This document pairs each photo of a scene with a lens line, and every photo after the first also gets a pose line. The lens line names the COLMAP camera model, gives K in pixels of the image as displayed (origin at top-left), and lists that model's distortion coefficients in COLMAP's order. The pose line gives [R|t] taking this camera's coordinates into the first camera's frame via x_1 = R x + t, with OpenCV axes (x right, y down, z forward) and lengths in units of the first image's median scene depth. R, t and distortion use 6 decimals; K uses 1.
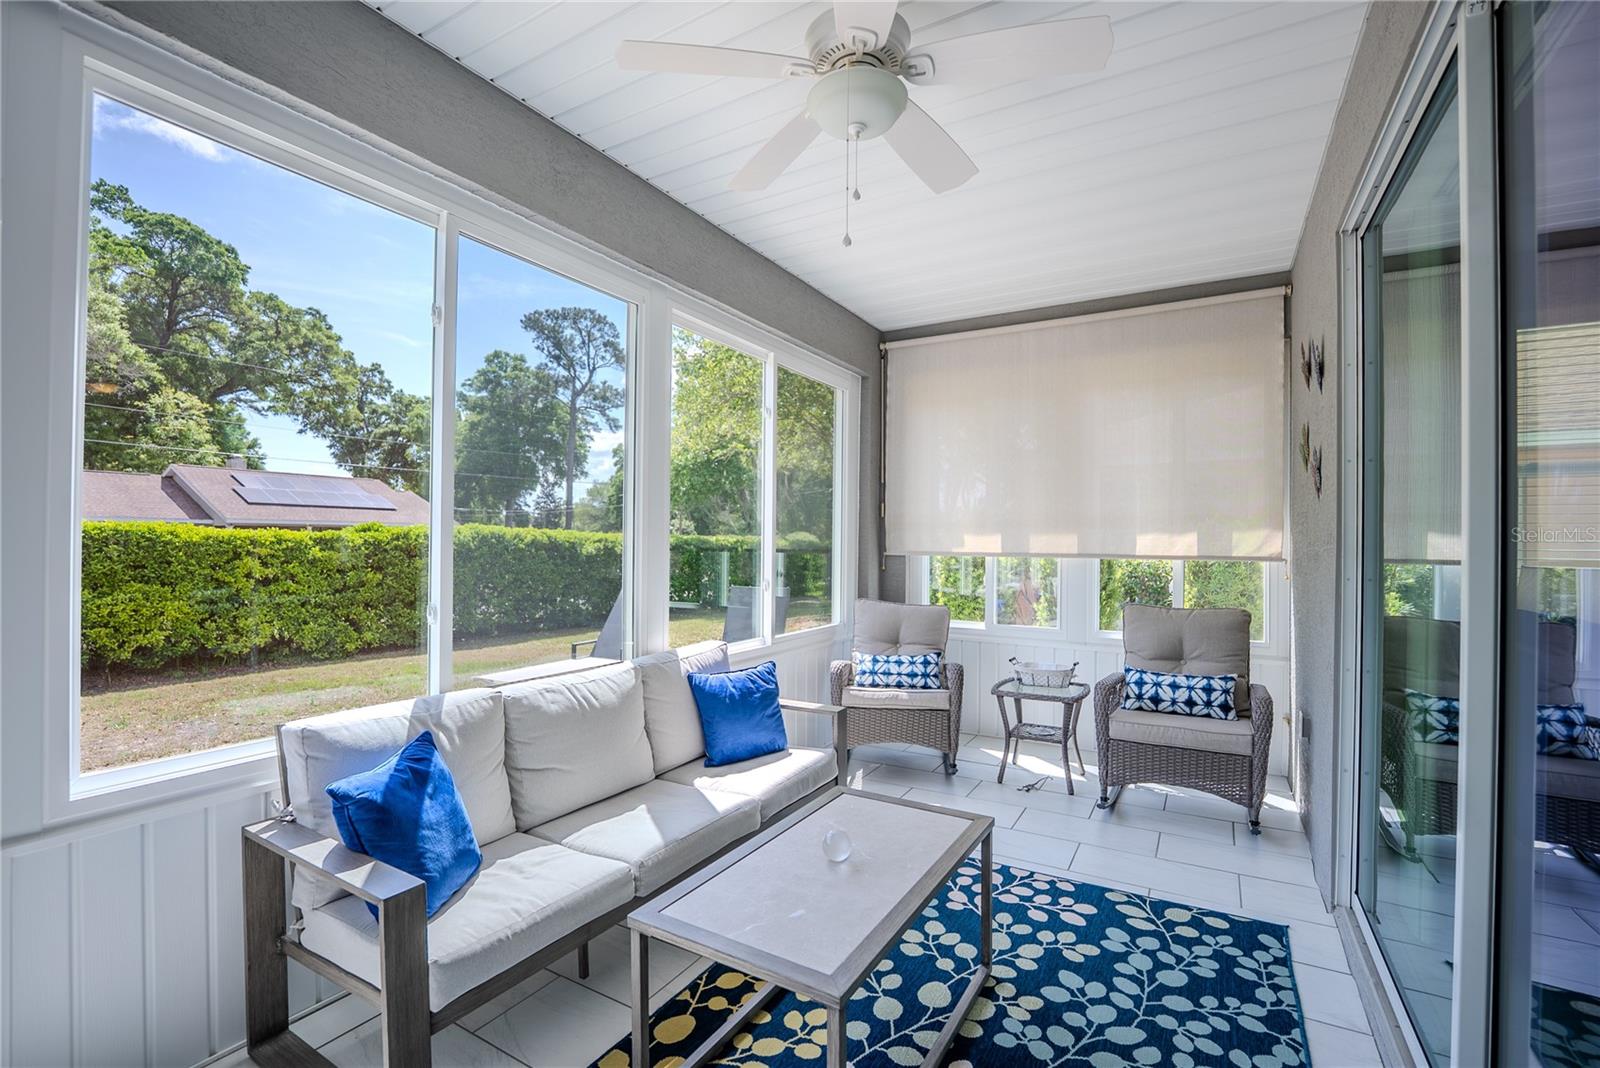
lens RADIAL K [[679.8, 0, 807.3], [0, 679.8, 535.2], [0, 0, 1]] dist [-0.021279, 0.000148]
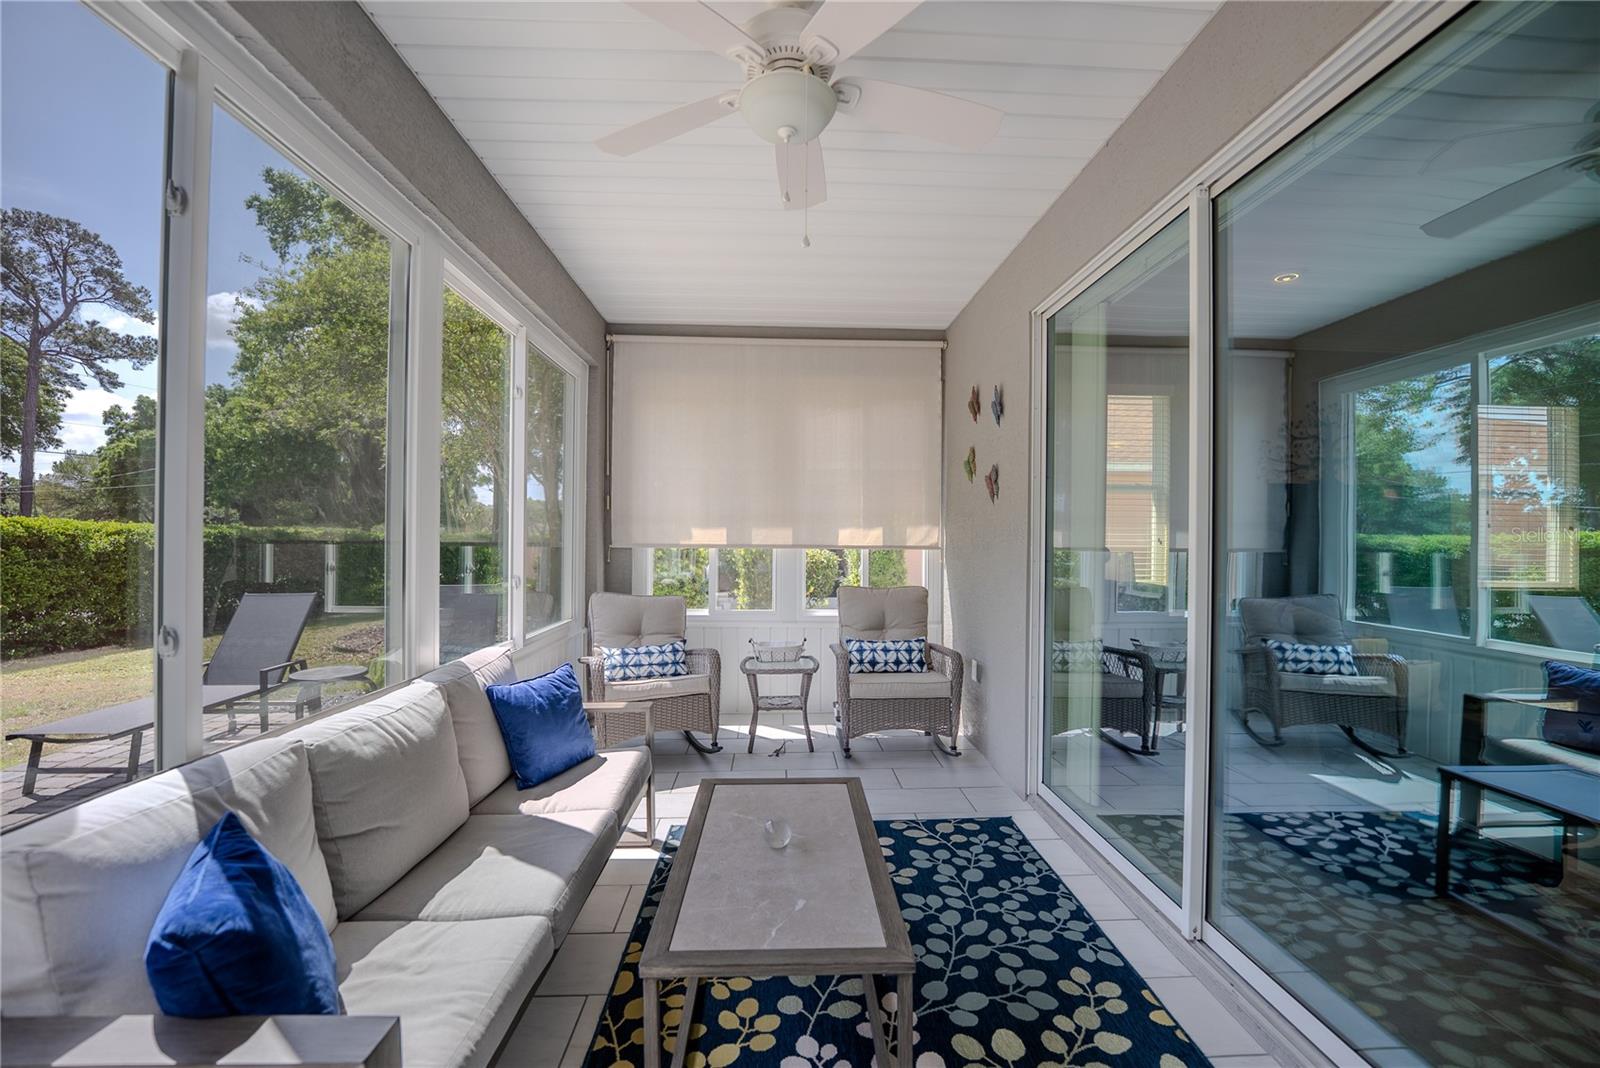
lens RADIAL K [[639.9, 0, 800.0], [0, 639.9, 534.0], [0, 0, 1]] dist [-0.025960, 0.003915]
pose [[0.850088, -0.000088, 0.526641, -0.272545], [-0.004931, 0.999955, 0.008126, 0.000141], [-0.526618, -0.009504, 0.850049, 0.107562]]
